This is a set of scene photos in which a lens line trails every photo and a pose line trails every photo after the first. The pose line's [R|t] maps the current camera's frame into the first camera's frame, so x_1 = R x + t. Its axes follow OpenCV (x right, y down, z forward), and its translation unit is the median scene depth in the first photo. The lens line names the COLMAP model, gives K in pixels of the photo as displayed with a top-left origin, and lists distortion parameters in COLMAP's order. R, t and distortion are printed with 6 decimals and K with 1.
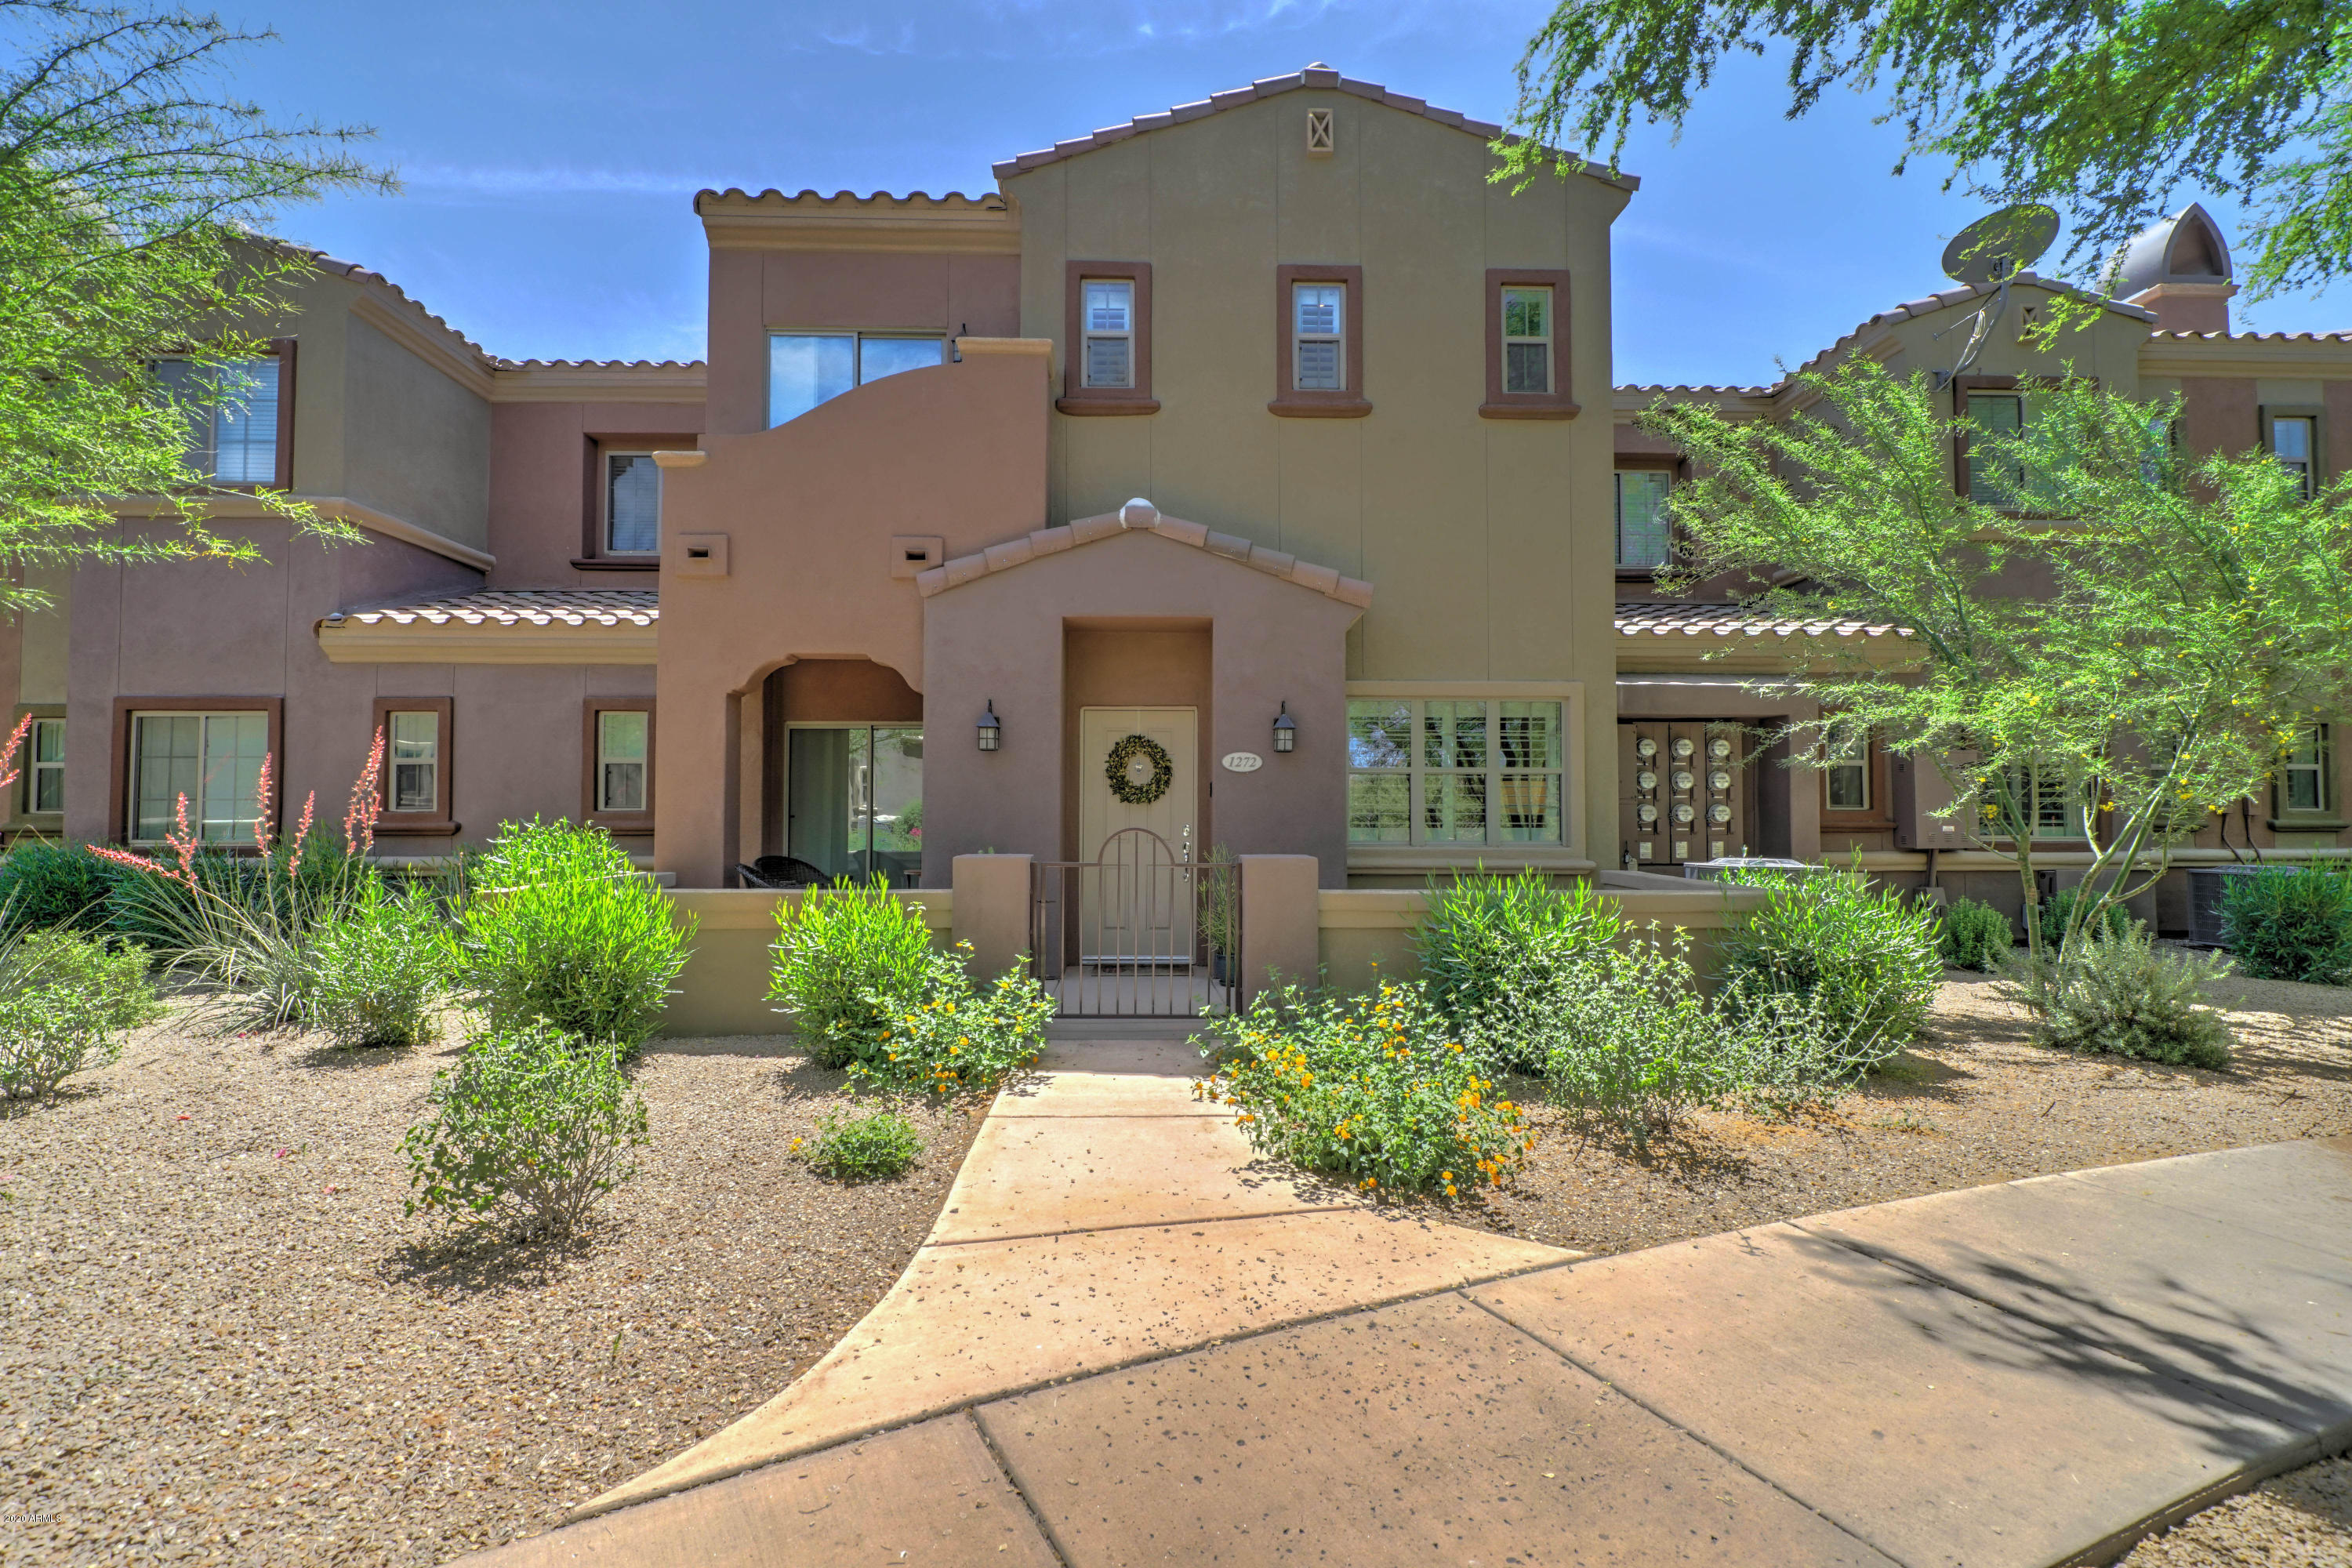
lens RADIAL K [[1045.3, 0, 1170.8], [0, 1045.3, 769.2], [0, 0, 1]] dist [0.000509, -0.000213]
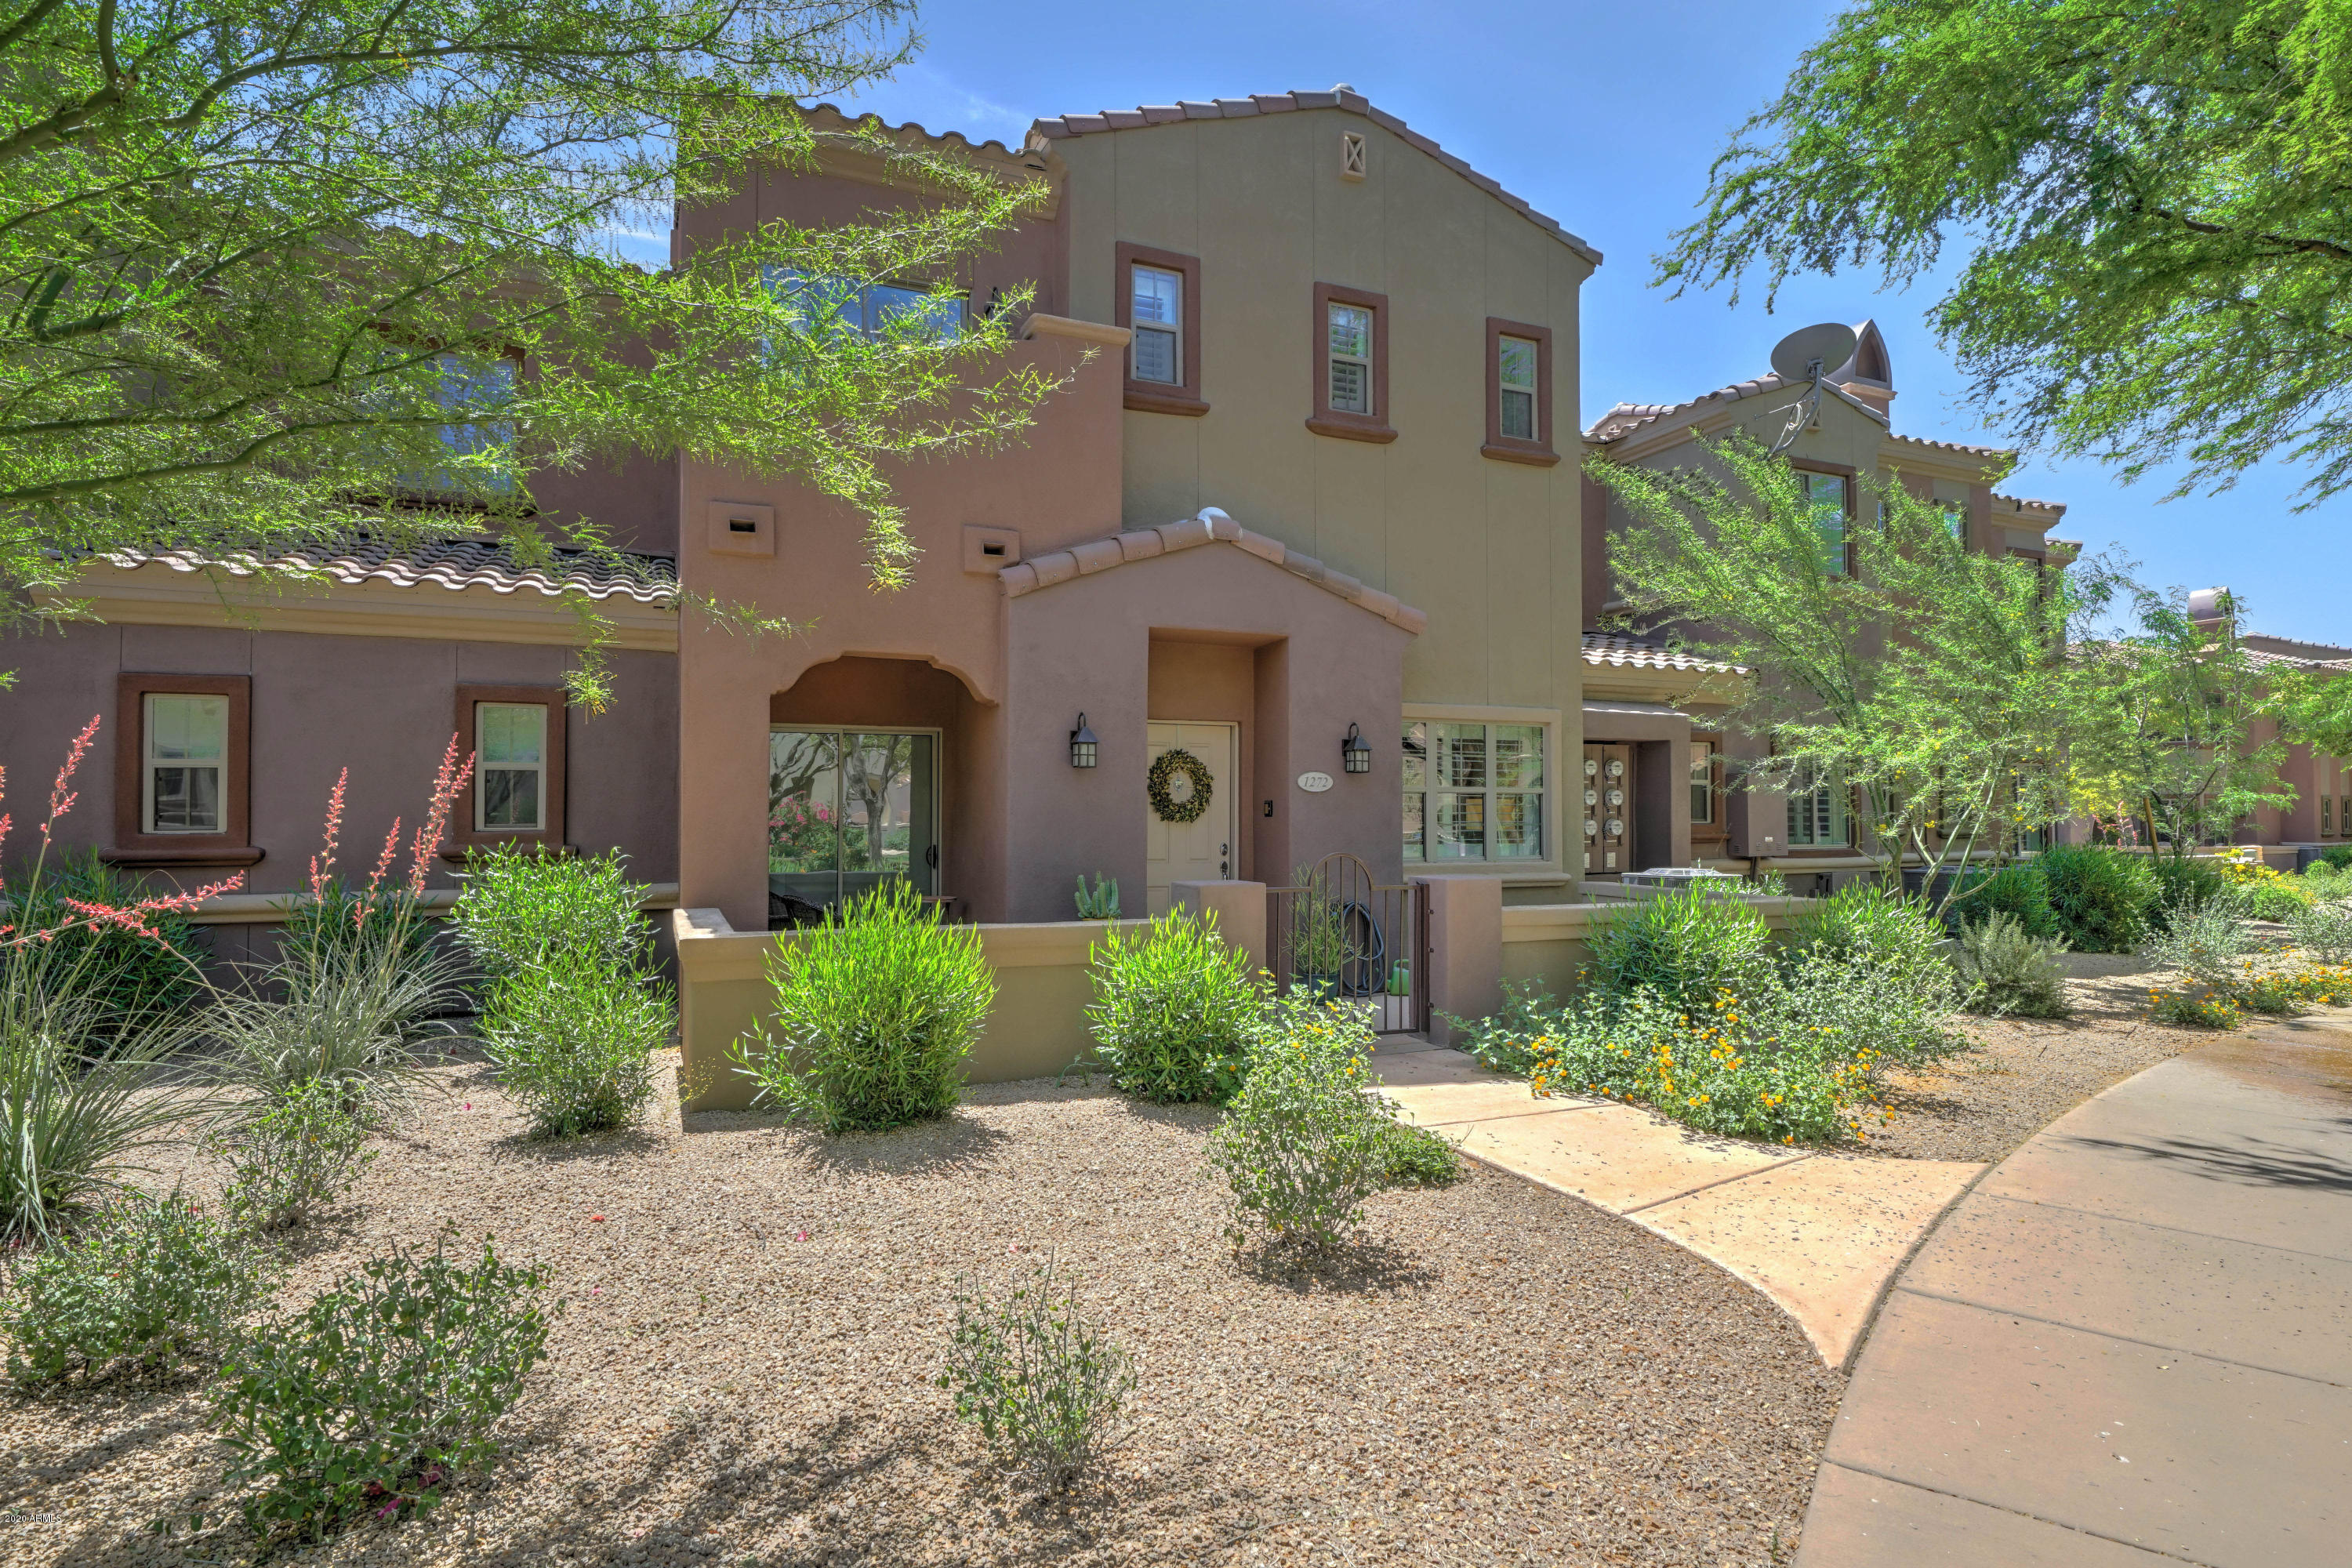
lens RADIAL K [[1239.1, 0, 1176.3], [0, 1239.1, 762.6], [0, 0, 1]] dist [0.002432, -0.000287]
pose [[0.926102, 0.015460, 0.376957, -0.461938], [-0.016464, 0.999864, -0.000558, -0.020682], [-0.376914, -0.005689, 0.926231, -0.047841]]
